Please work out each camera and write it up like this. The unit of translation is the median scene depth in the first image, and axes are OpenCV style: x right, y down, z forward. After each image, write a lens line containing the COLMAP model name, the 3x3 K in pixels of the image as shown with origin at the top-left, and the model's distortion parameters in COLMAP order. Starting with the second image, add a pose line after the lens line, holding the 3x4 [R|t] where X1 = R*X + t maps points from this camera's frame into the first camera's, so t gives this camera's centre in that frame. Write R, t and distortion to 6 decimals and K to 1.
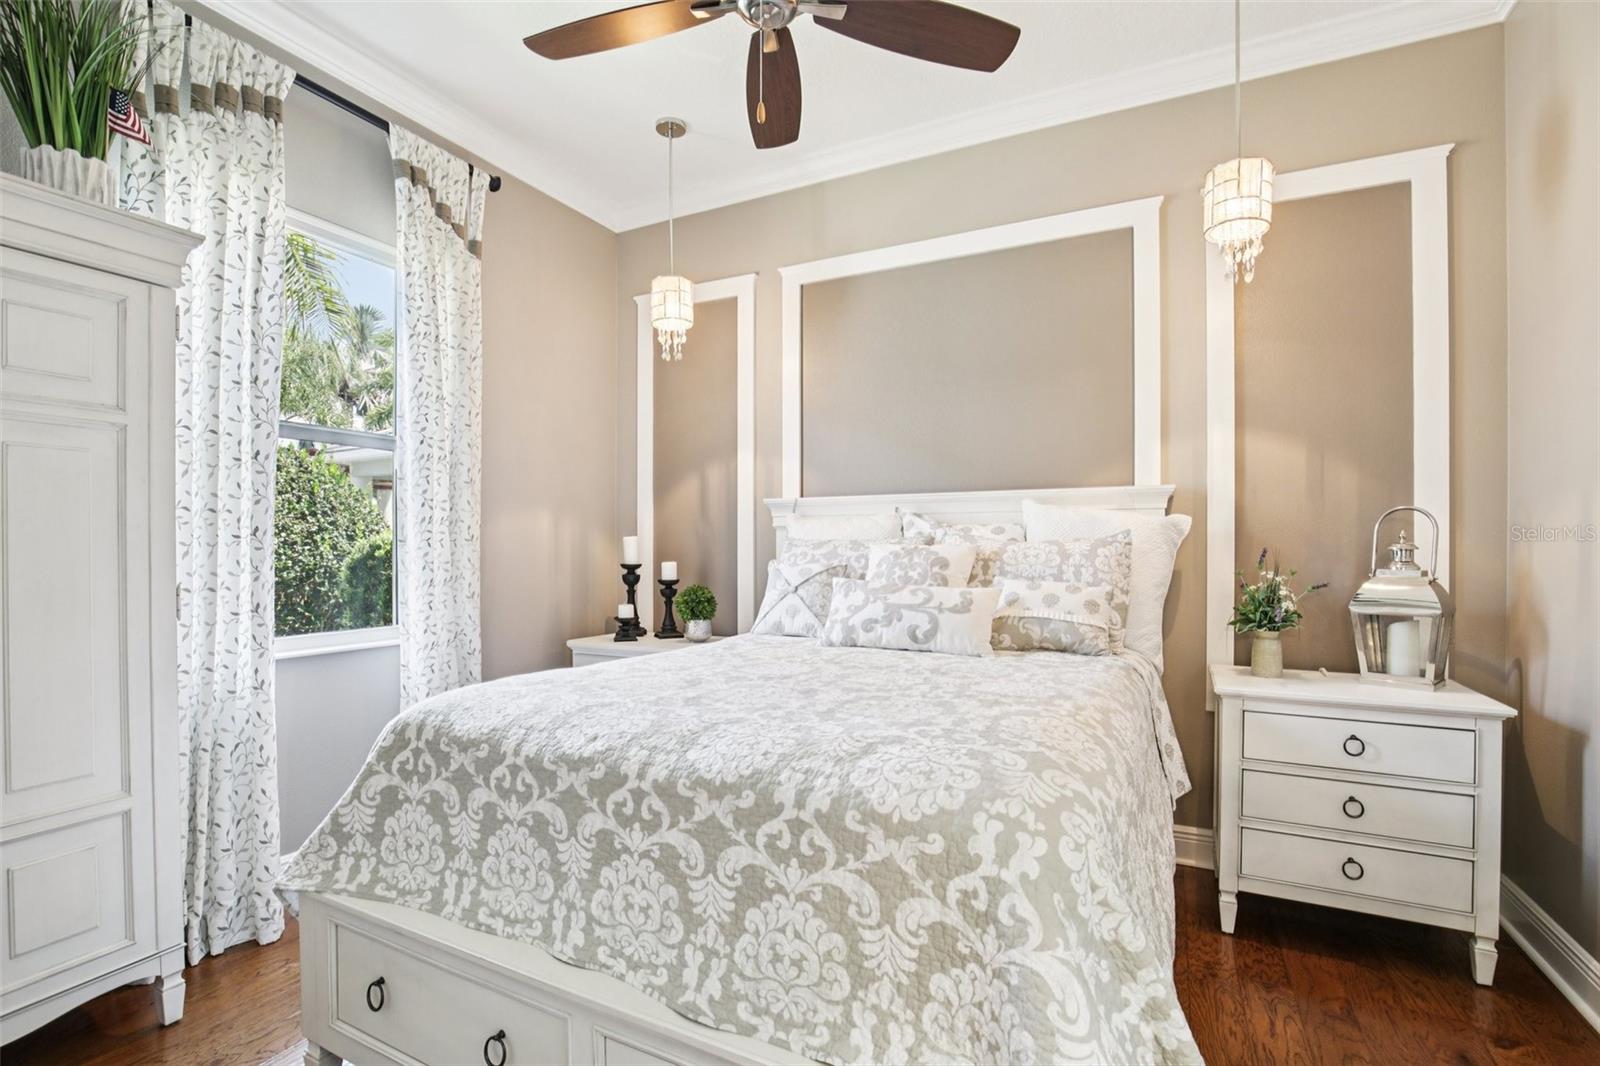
lens RADIAL K [[733.0, 0, 790.8], [0, 733.0, 543.1], [0, 0, 1]] dist [-0.029144, 0.003602]
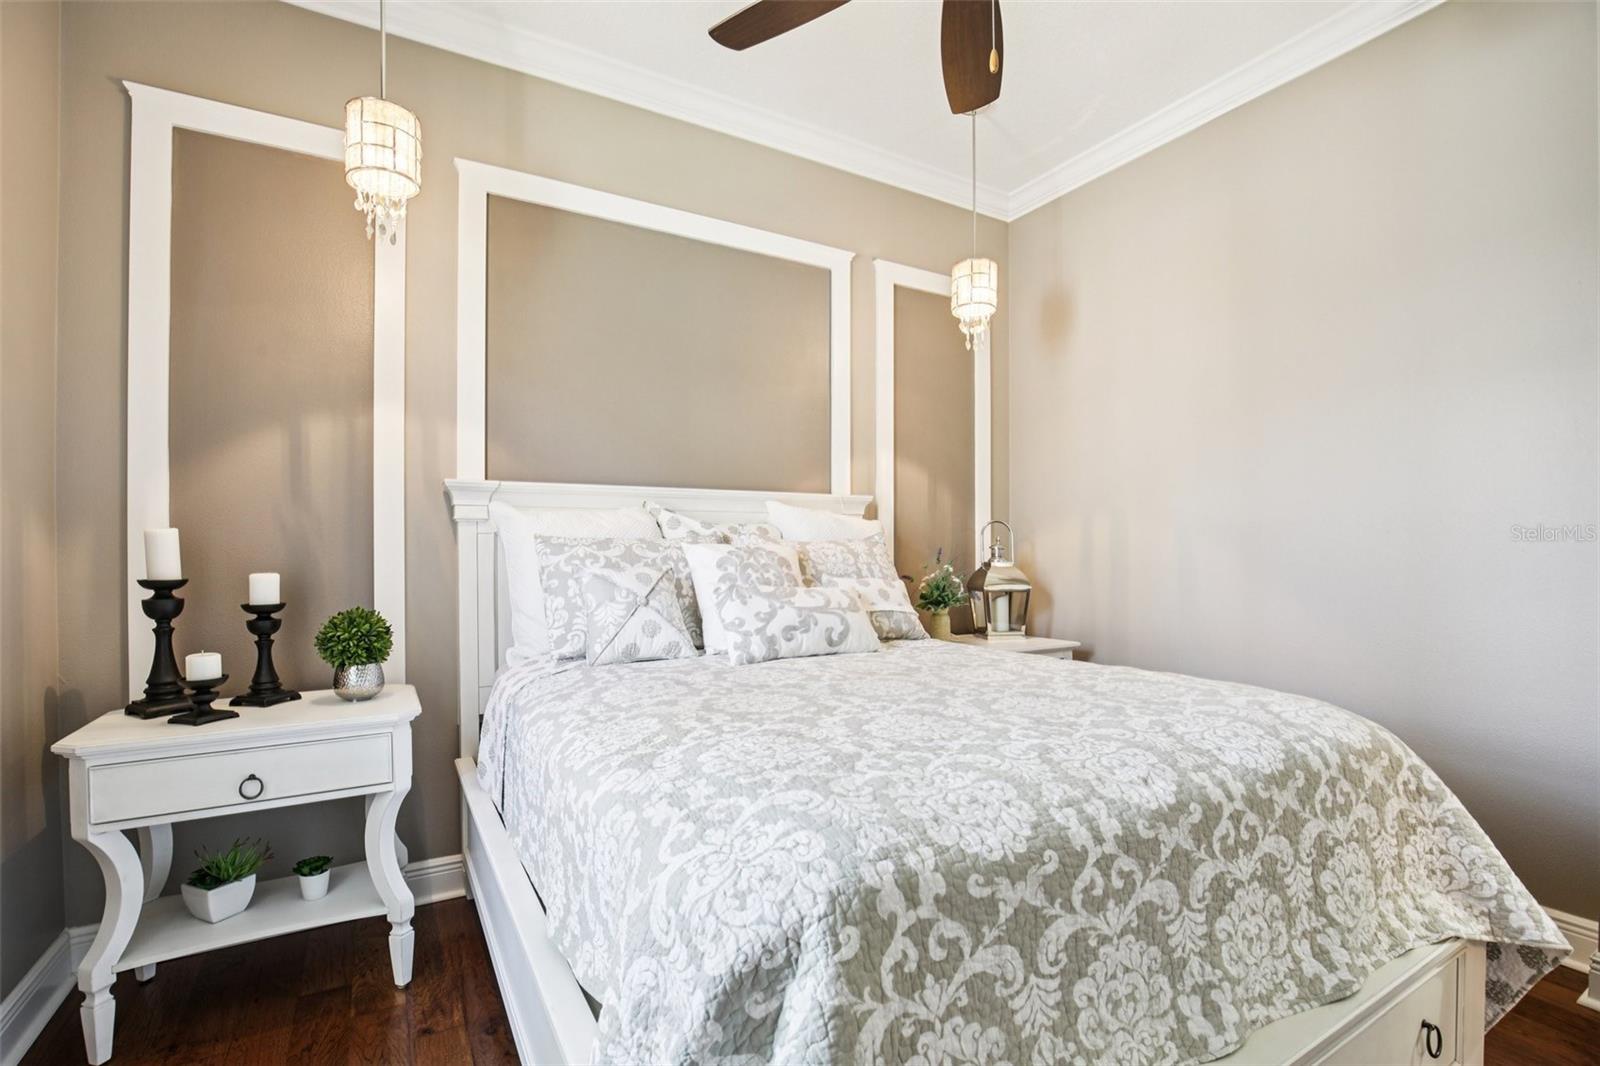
lens RADIAL K [[733.0, 0, 799.7], [0, 733.0, 543.0], [0, 0, 1]] dist [-0.029144, 0.003602]
pose [[0.530683, 0.006296, 0.847547, -0.662971], [-0.002474, 0.999980, -0.005879, 0.006358], [-0.847567, 0.001024, 0.530688, 0.519937]]
